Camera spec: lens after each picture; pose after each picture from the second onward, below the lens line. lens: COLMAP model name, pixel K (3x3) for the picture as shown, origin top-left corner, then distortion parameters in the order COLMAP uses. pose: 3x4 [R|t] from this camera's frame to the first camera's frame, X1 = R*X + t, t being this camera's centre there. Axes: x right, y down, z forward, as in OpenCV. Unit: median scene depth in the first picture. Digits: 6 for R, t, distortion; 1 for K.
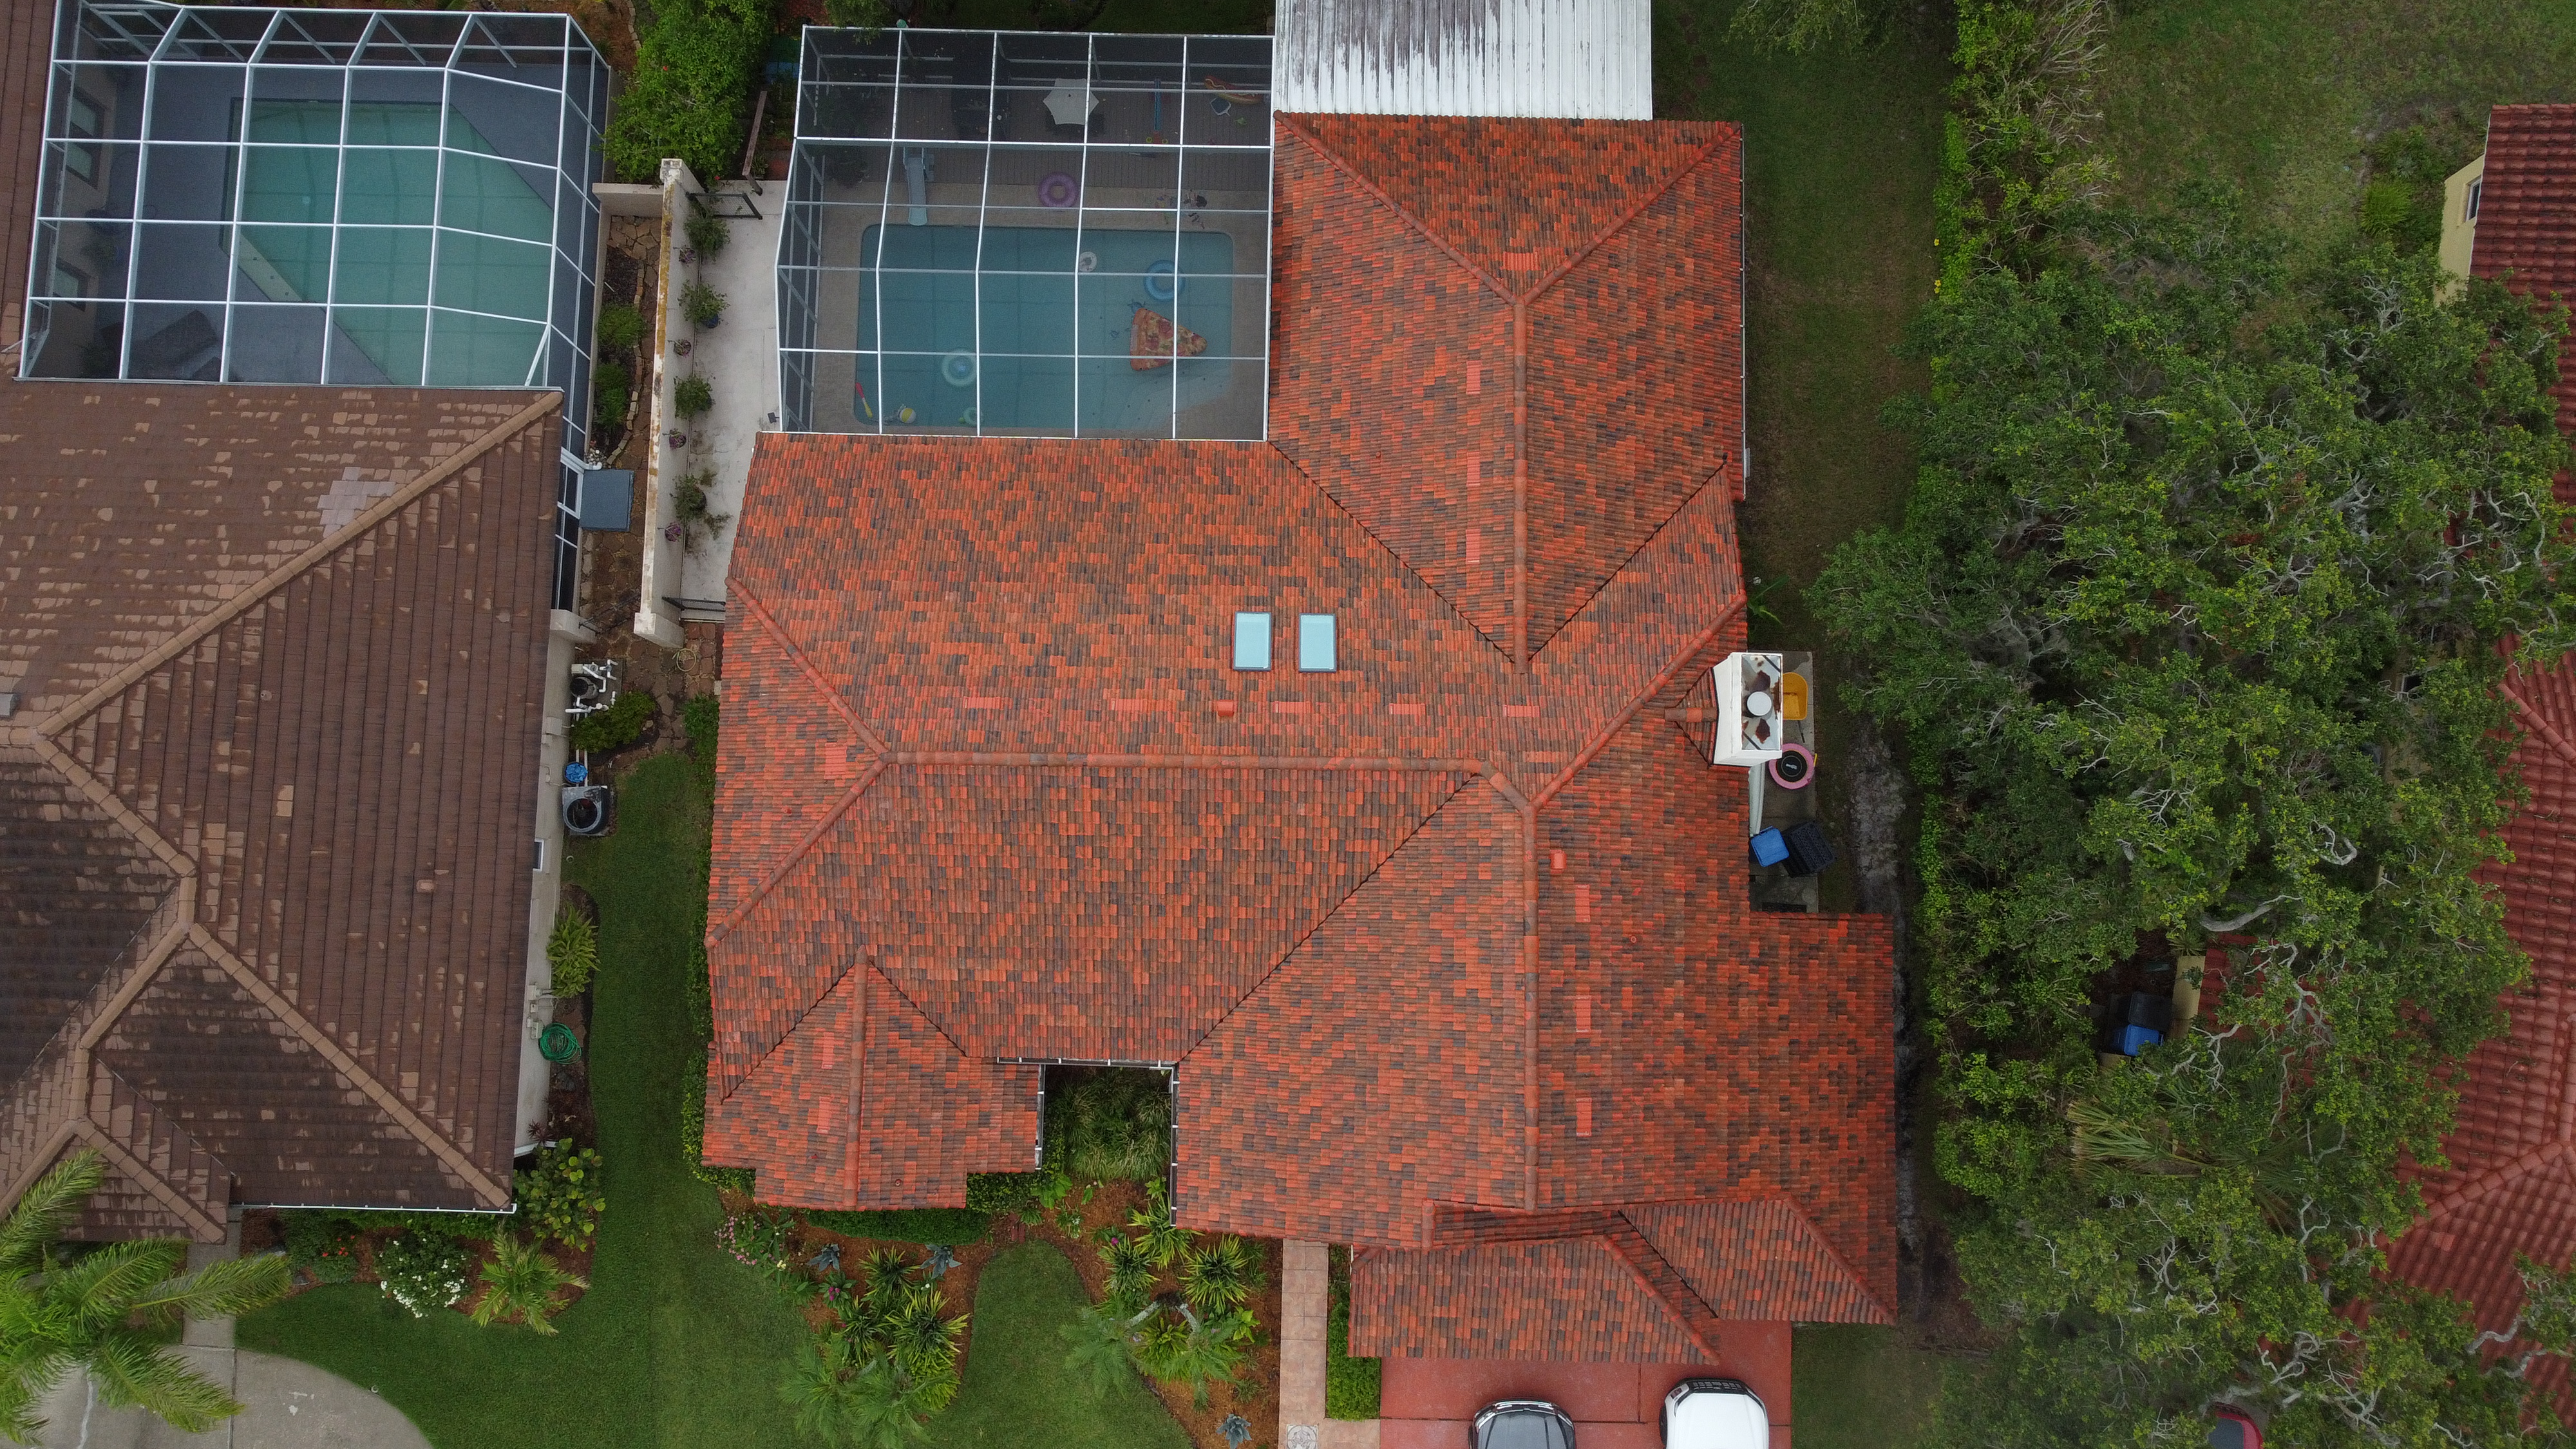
lens RADIAL K [[1955.1, 0, 1280.2], [0, 1955.1, 727.3], [0, 0, 1]] dist [0.002195, -0.009054]
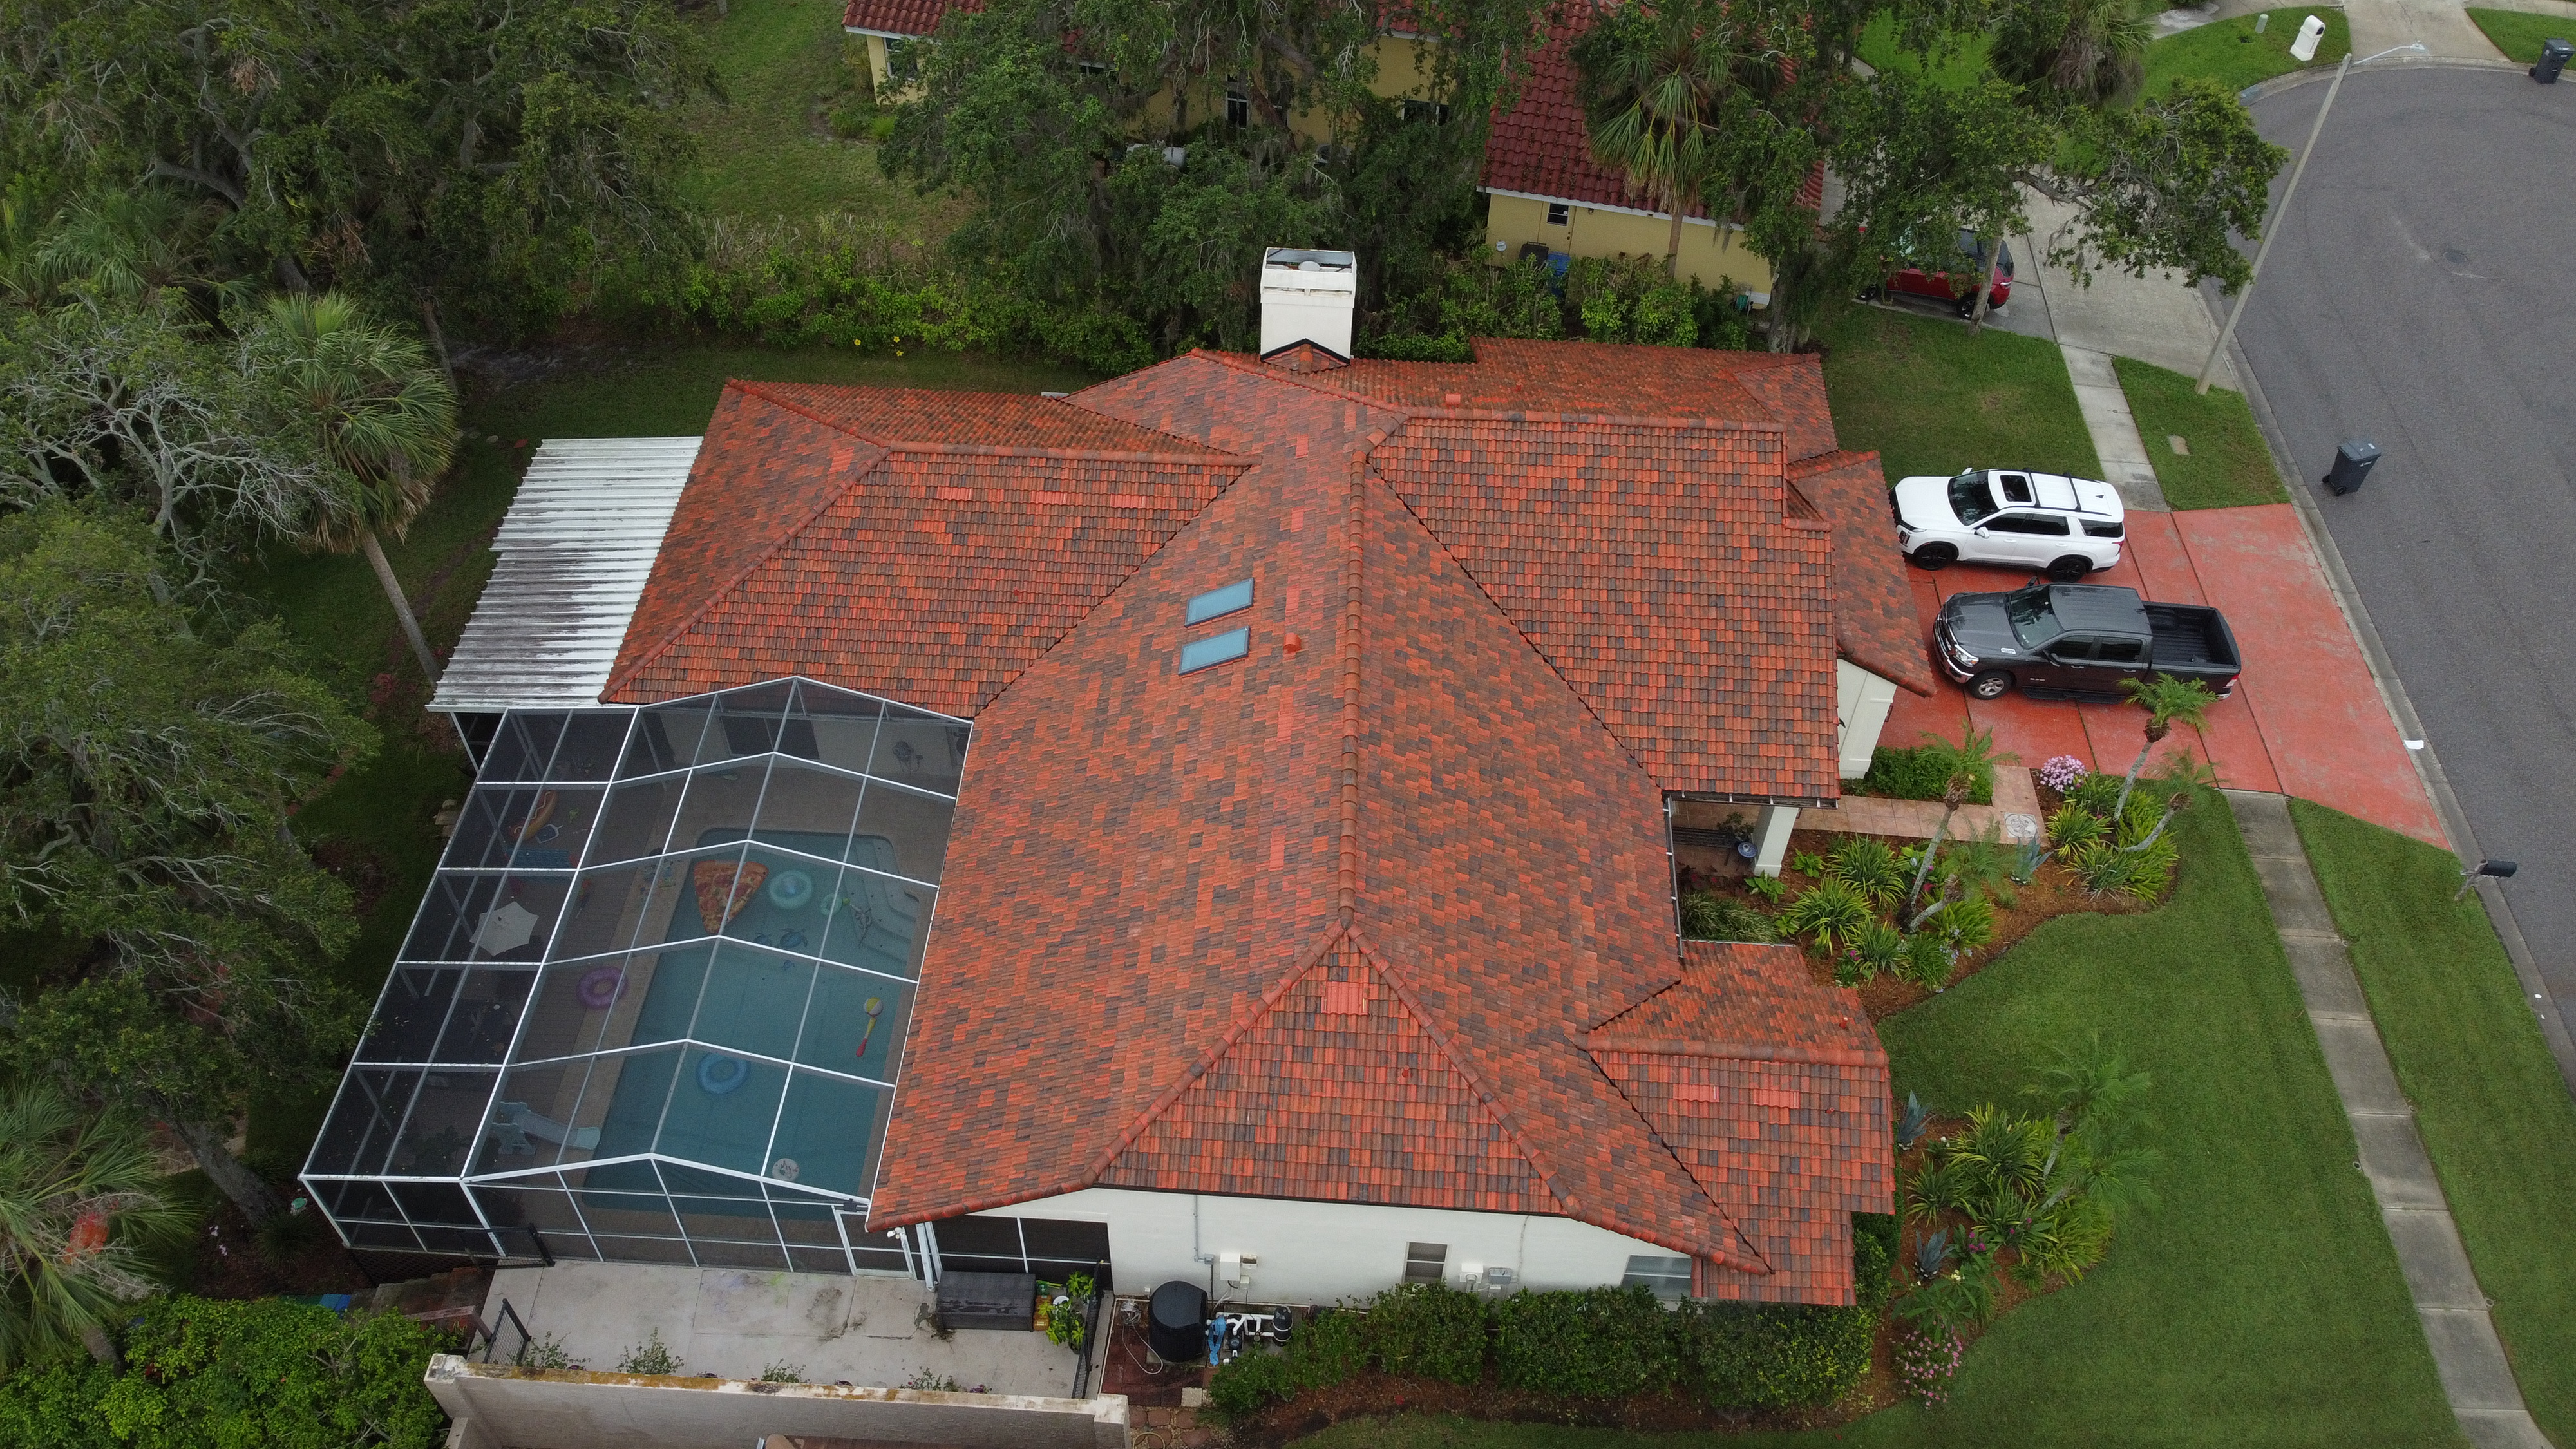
lens RADIAL K [[1955.1, 0, 1286.0], [0, 1955.1, 718.3], [0, 0, 1]] dist [0.002195, -0.009054]
pose [[0.030563, -0.737240, 0.674940, -0.656762], [0.990517, 0.112831, 0.078393, -0.078803], [-0.133948, 0.666143, 0.733697, 0.334548]]
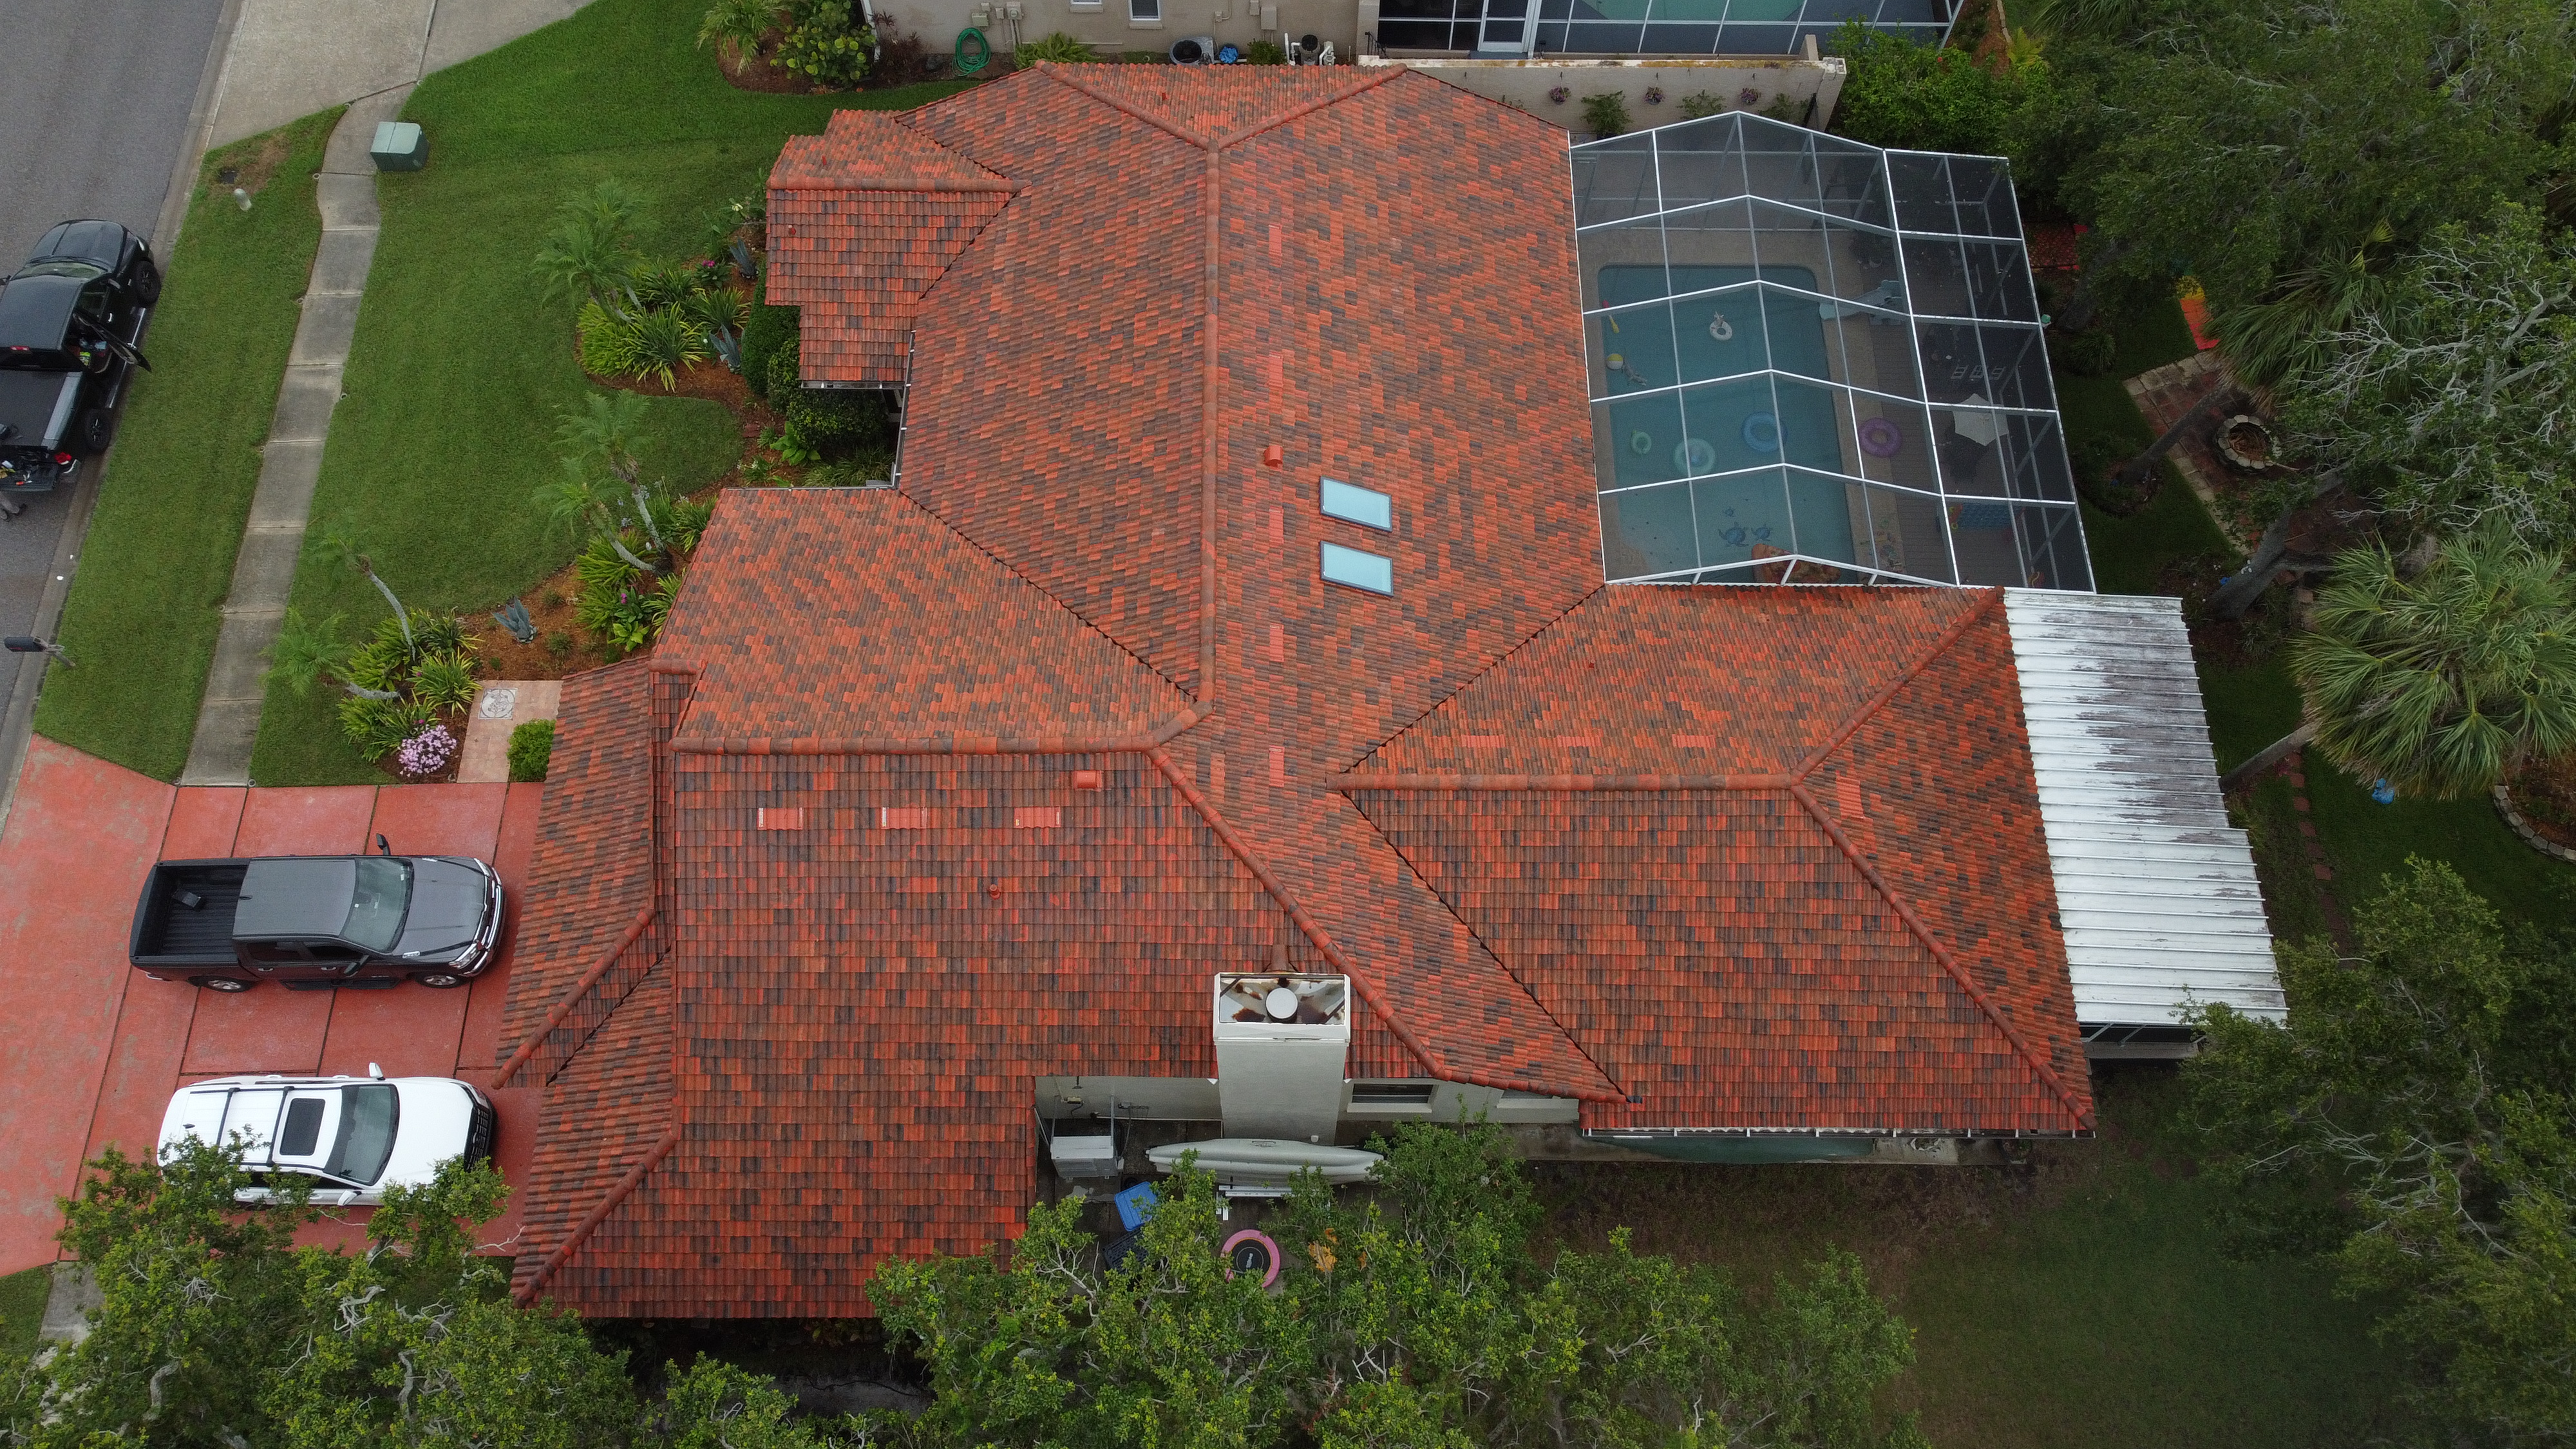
lens RADIAL K [[1955.1, 0, 1268.8], [0, 1955.1, 716.9], [0, 0, 1]] dist [0.002195, -0.009054]
pose [[0.015482, 0.900929, -0.433690, 0.448686], [-0.993816, 0.061563, 0.092410, -0.079844], [0.109954, 0.429578, 0.896311, 0.247793]]
